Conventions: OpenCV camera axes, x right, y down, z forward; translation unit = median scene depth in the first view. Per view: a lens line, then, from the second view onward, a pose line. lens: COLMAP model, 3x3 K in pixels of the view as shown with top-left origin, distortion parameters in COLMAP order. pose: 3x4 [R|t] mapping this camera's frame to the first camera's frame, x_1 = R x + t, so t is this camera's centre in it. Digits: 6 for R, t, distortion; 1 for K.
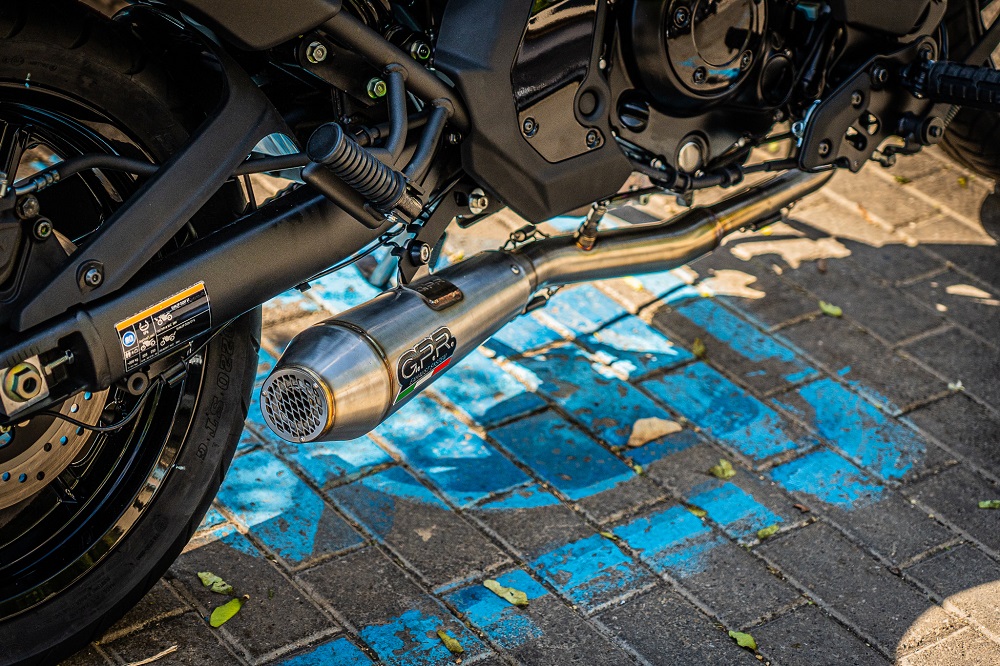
lens RADIAL K [[2511.0, 0, 500.0], [0, 2511.0, 333.0], [0, 0, 1]] dist [0.098659, 0.159814]
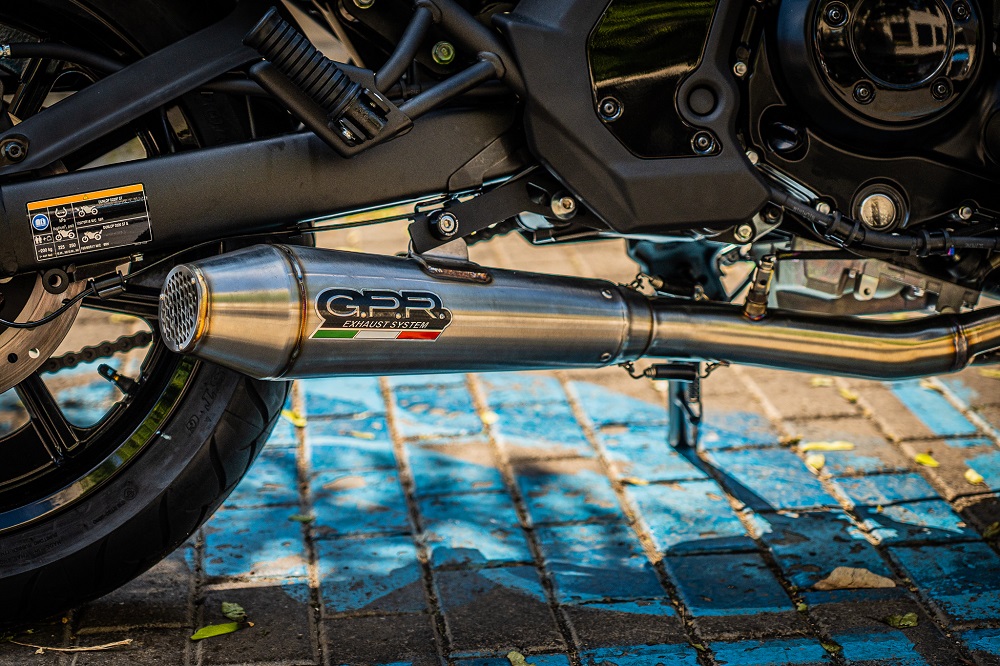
lens RADIAL K [[2511.0, 0, 500.0], [0, 2511.0, 333.0], [0, 0, 1]] dist [0.098659, 0.159814]
pose [[0.844888, 0.039197, -0.533505, 0.454820], [-0.205848, 0.944339, -0.256612, 0.225461], [0.493752, 0.326629, 0.805930, 0.318316]]
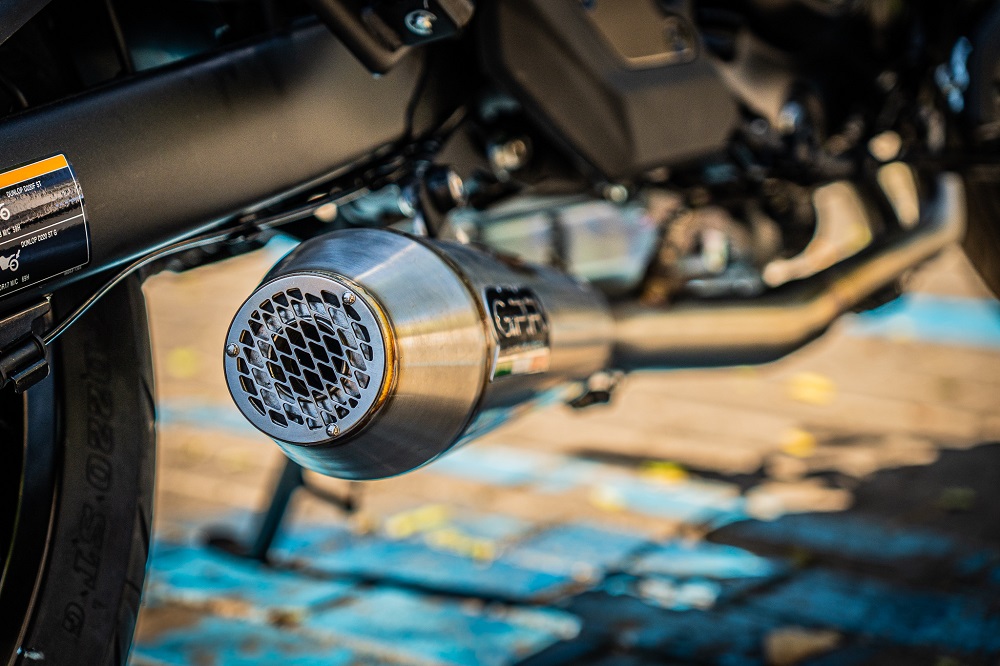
lens RADIAL K [[2511.0, 0, 500.0], [0, 2511.0, 333.0], [0, 0, 1]] dist [0.098659, 0.159814]
pose [[0.976064, -0.128254, 0.175641, -0.116805], [0.176037, 0.940152, -0.291761, 0.150966], [-0.127710, 0.315696, 0.940226, 0.520102]]
